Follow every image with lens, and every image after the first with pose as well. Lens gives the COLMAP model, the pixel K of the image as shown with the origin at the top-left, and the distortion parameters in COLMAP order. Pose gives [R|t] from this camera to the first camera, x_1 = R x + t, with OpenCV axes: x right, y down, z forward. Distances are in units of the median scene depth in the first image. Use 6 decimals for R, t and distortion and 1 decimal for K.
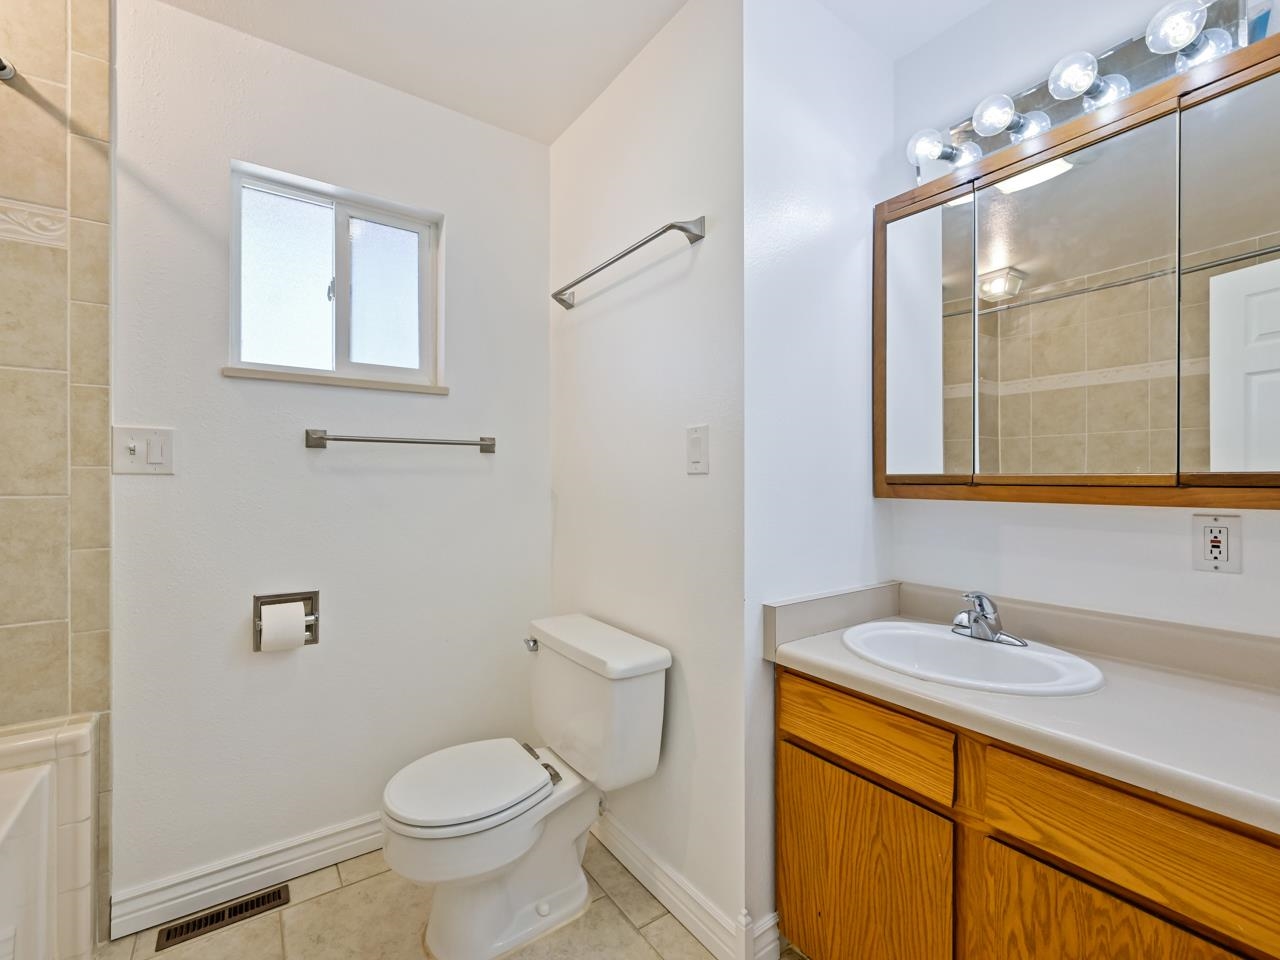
lens RADIAL K [[569.2, 0, 641.3], [0, 569.2, 479.7], [0, 0, 1]] dist [-0.000559, -0.000360]
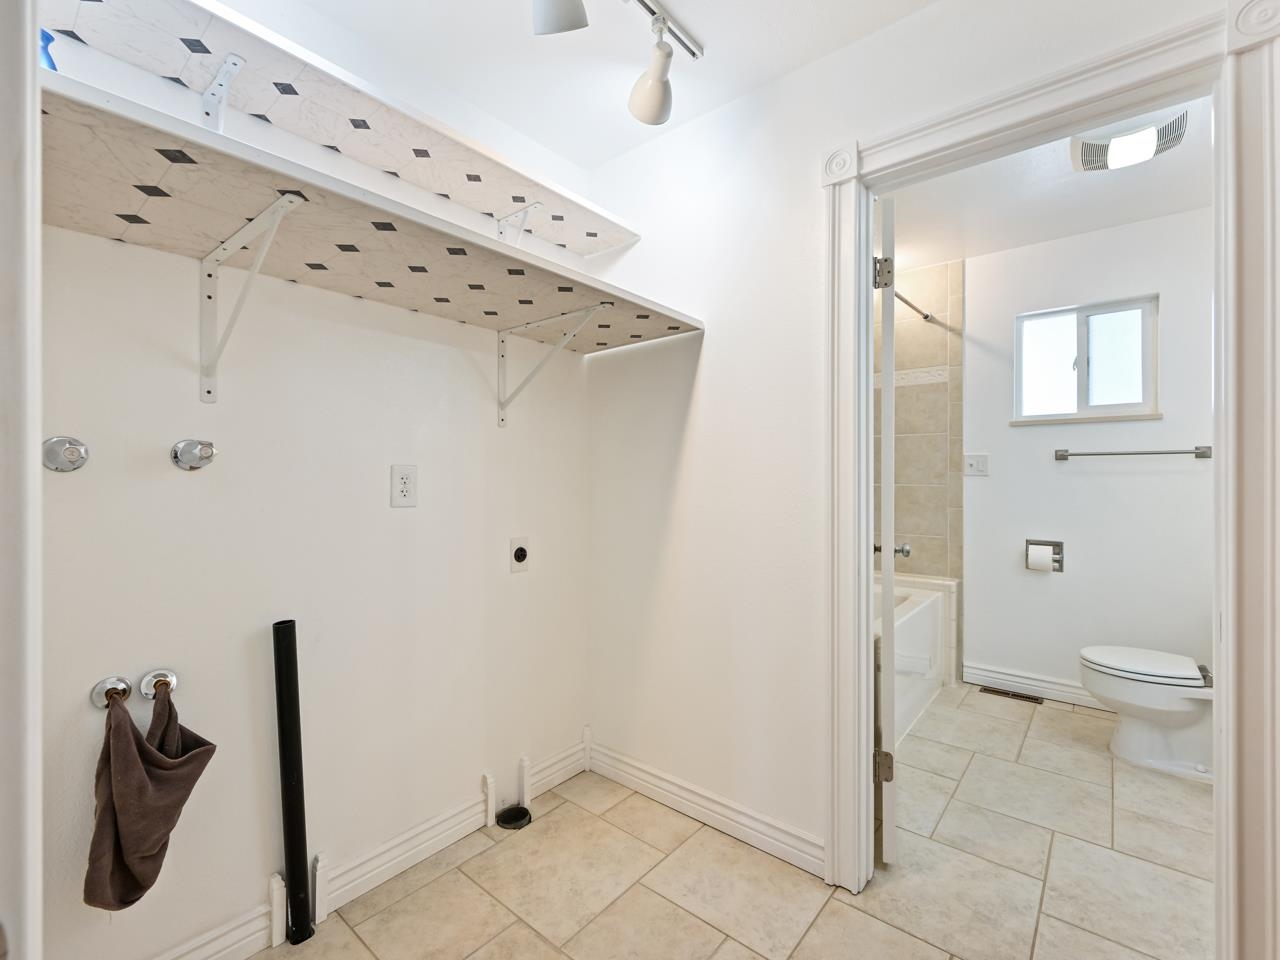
lens RADIAL K [[569.2, 0, 640.4], [0, 569.2, 477.9], [0, 0, 1]] dist [-0.000559, -0.000360]
pose [[0.257061, 0.002272, -0.966393, 0.913694], [0.000651, 0.999997, 0.002524, -0.008382], [0.966395, -0.001278, 0.257058, -0.813774]]
